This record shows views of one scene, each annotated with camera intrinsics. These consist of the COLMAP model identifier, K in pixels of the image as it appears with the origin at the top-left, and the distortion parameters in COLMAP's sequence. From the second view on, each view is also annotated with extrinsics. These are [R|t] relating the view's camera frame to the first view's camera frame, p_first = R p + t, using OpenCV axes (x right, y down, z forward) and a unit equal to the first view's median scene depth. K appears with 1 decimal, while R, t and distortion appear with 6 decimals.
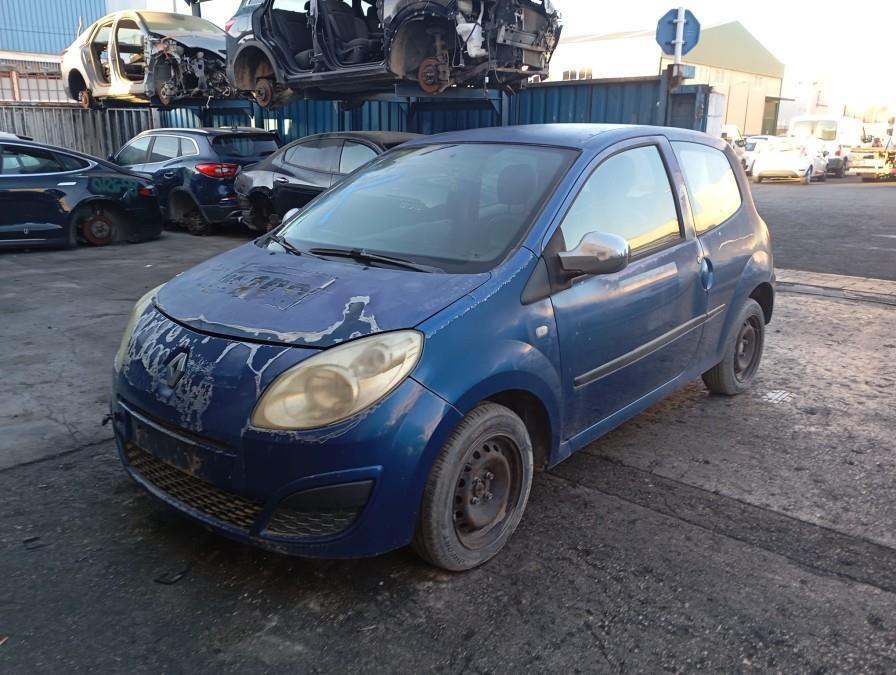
lens RADIAL K [[776.8, 0, 449.9], [0, 776.8, 345.6], [0, 0, 1]] dist [0.103365, -0.106075]
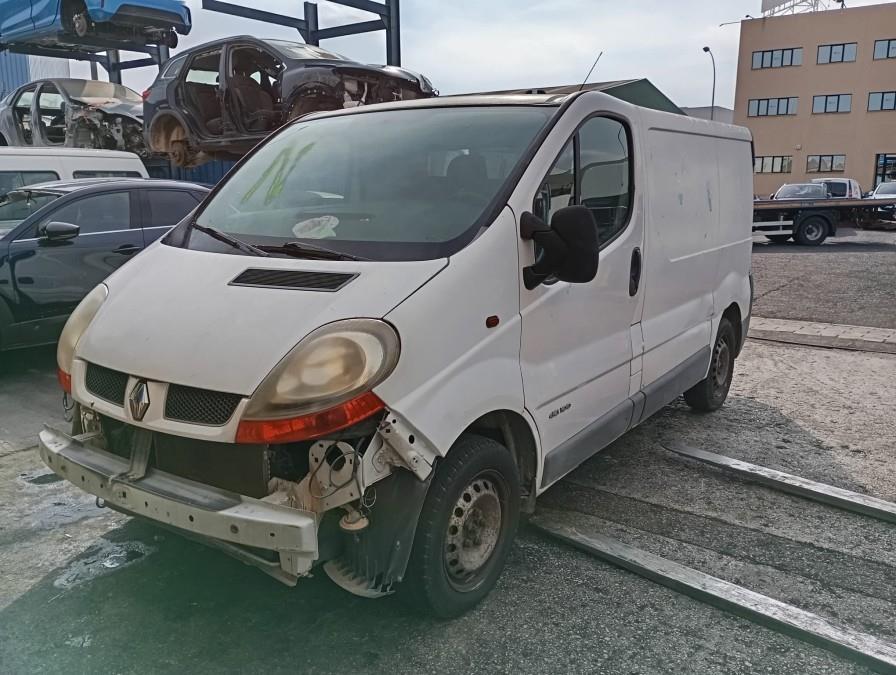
lens RADIAL K [[776.8, 0, 456.3], [0, 776.8, 328.6], [0, 0, 1]] dist [0.103365, -0.106075]
pose [[0.995695, -0.022581, 0.089902, 0.058153], [0.029695, 0.996465, -0.078586, 0.023726], [-0.087810, 0.080917, 0.992845, -0.134997]]
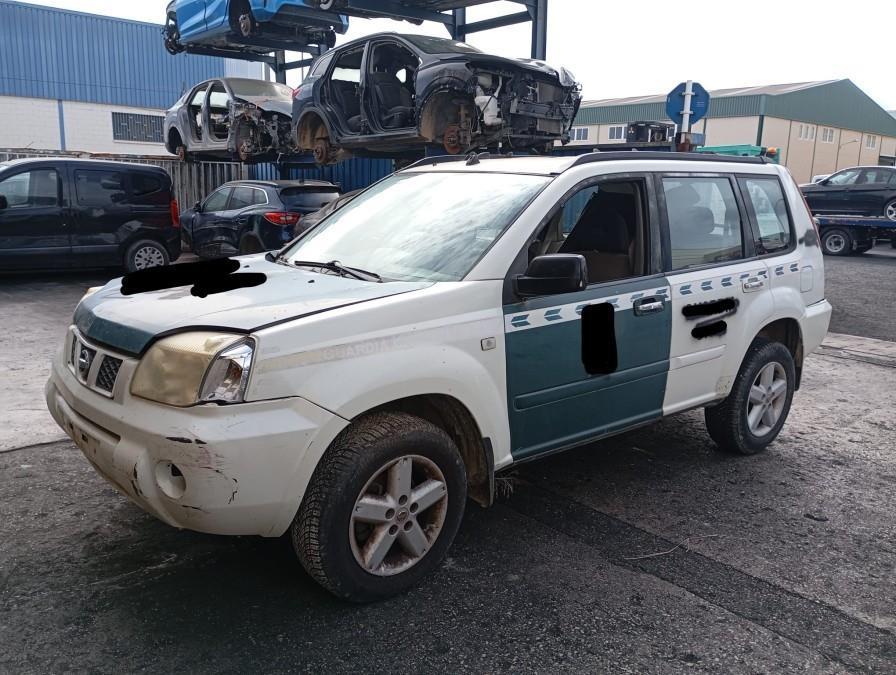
lens RADIAL K [[776.8, 0, 444.1], [0, 776.8, 338.6], [0, 0, 1]] dist [0.103365, -0.106075]
pose [[0.991187, 0.045626, -0.124364, 0.109086], [-0.054310, 0.996250, -0.067353, 0.012656], [0.120824, 0.073513, 0.989948, -0.079282]]
